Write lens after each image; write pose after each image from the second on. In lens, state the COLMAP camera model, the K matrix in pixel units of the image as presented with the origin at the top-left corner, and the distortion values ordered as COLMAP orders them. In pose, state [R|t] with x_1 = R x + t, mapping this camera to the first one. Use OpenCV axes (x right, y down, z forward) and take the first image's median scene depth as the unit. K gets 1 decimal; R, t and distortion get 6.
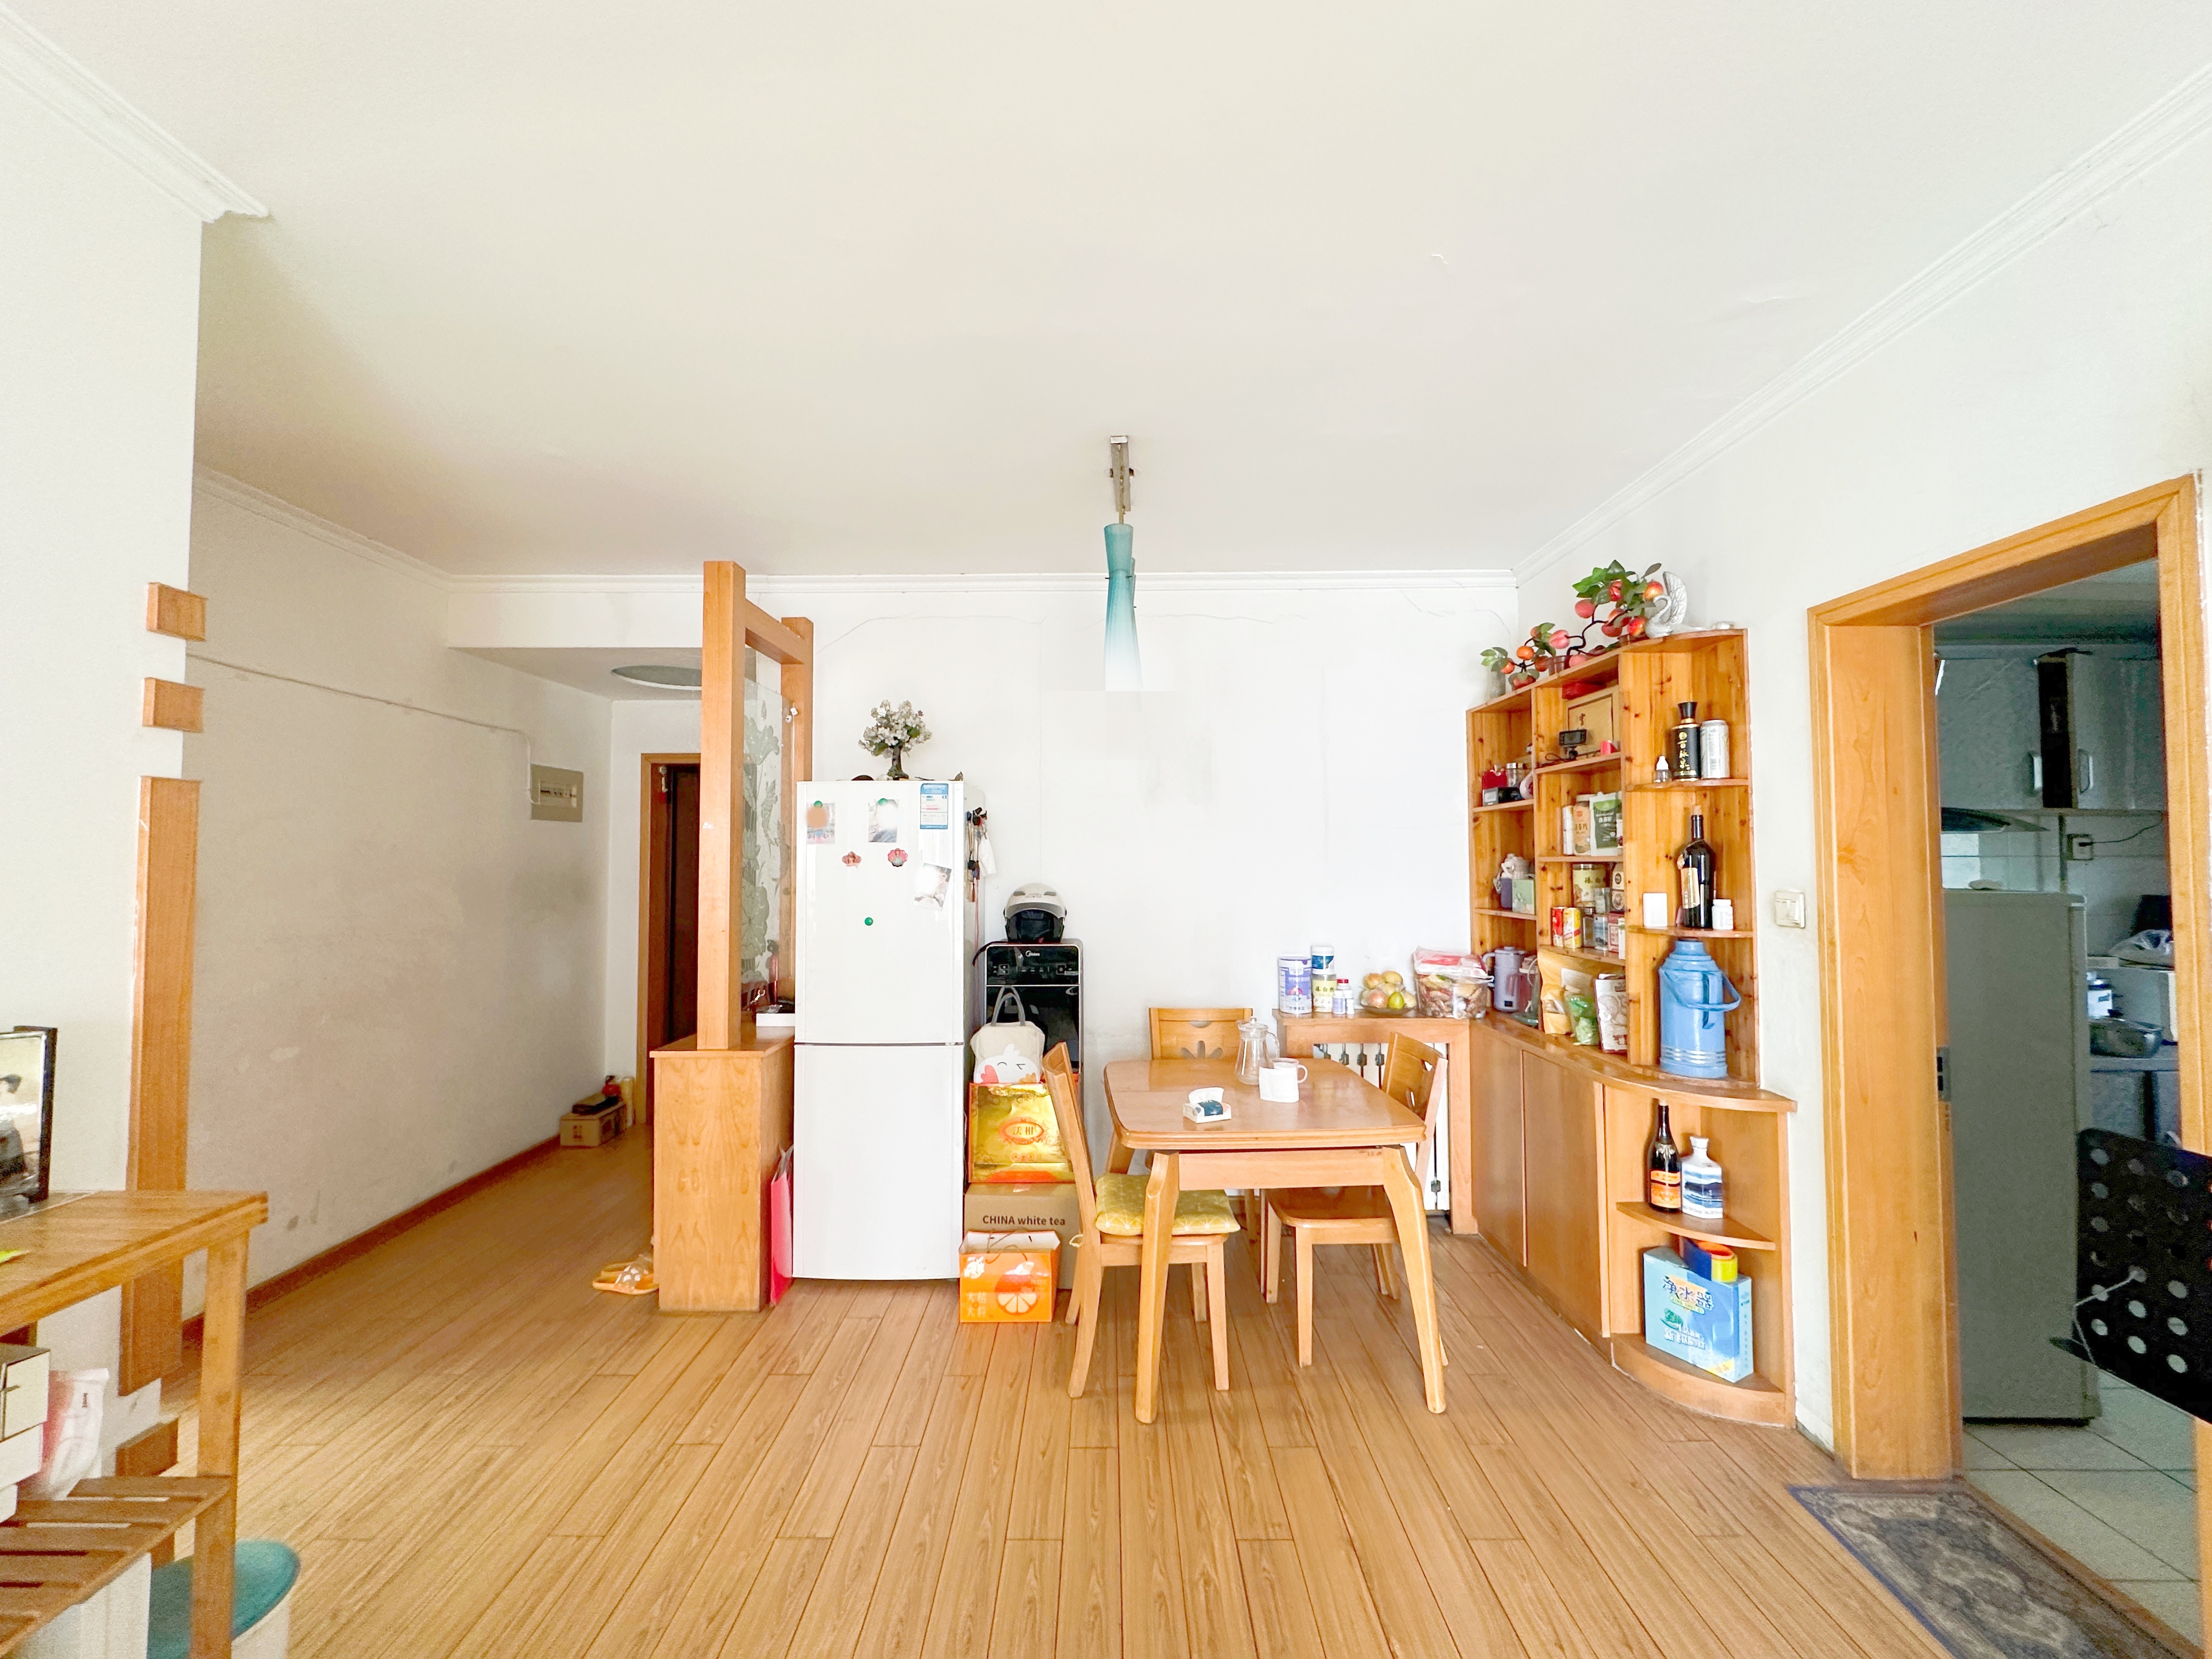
lens RADIAL K [[874.3, 0, 1105.0], [0, 874.3, 835.2], [0, 0, 1]] dist [-0.001716, -0.000195]
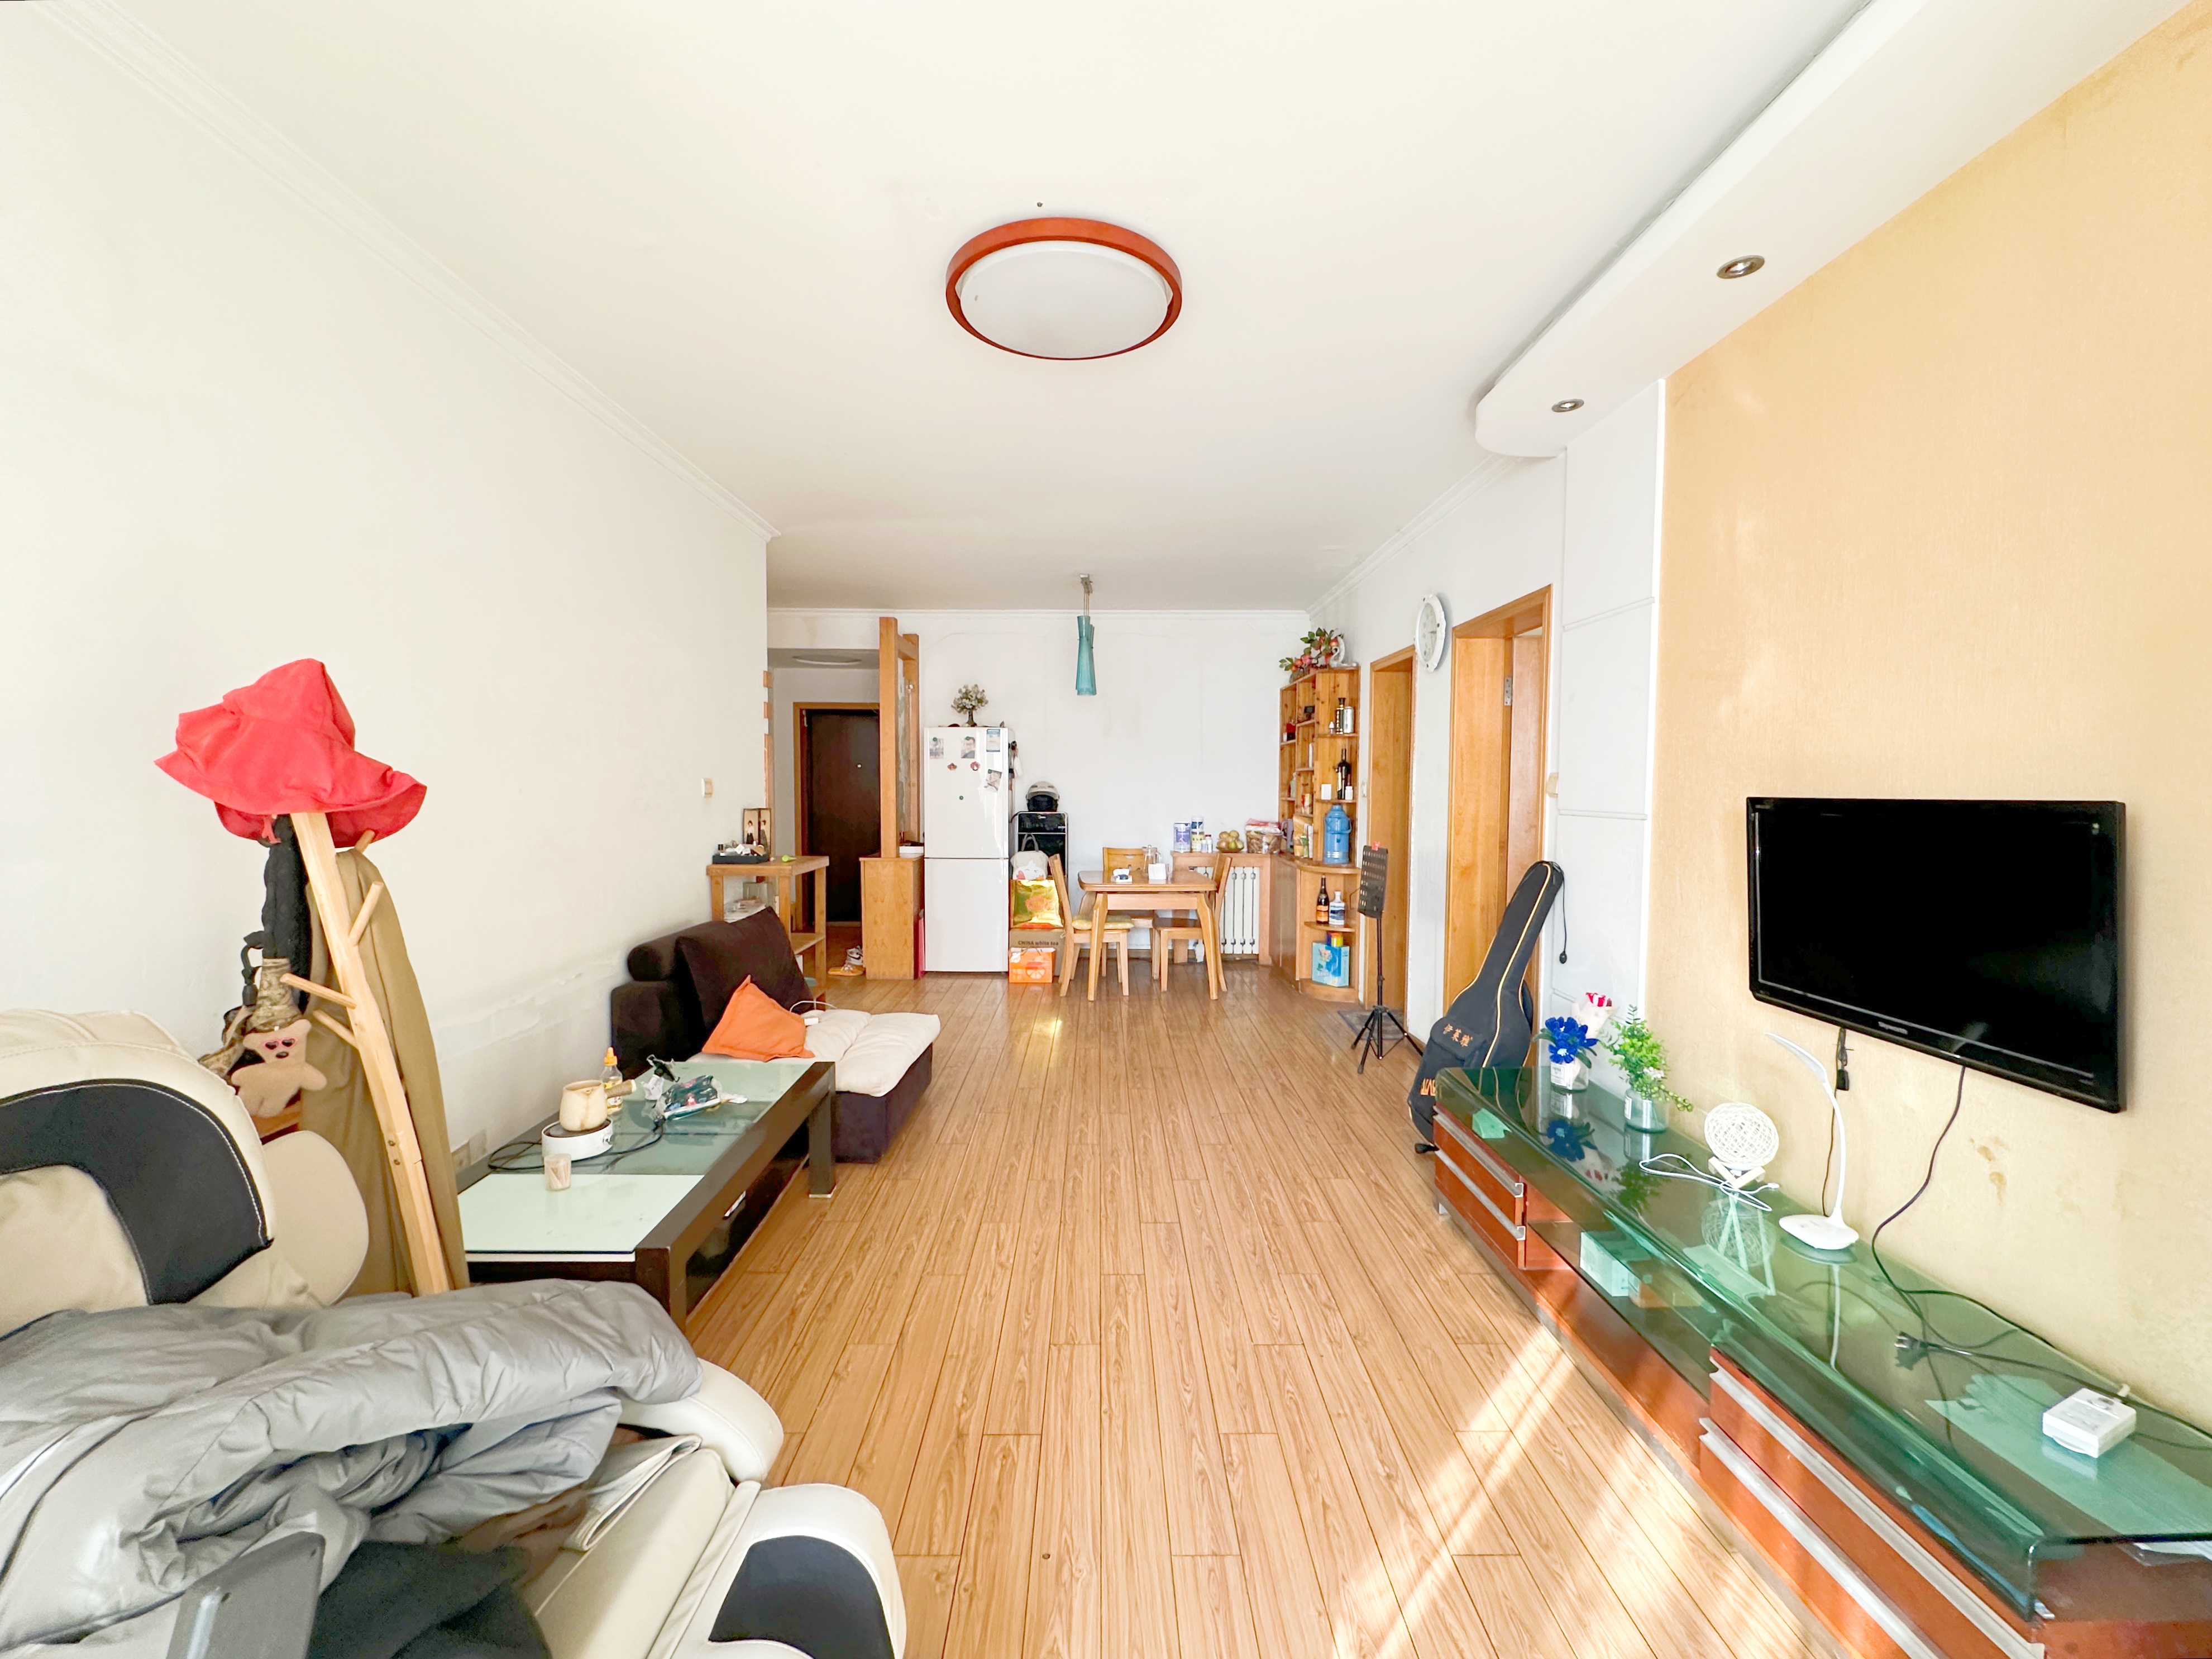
lens RADIAL K [[874.4, 0, 1097.2], [0, 874.4, 820.1], [0, 0, 1]] dist [-0.001716, -0.000195]
pose [[0.999967, 0.007855, 0.002237, 0.039318], [-0.007998, 0.997313, 0.072818, 0.000942], [-0.001659, -0.072833, 0.997343, -1.030850]]
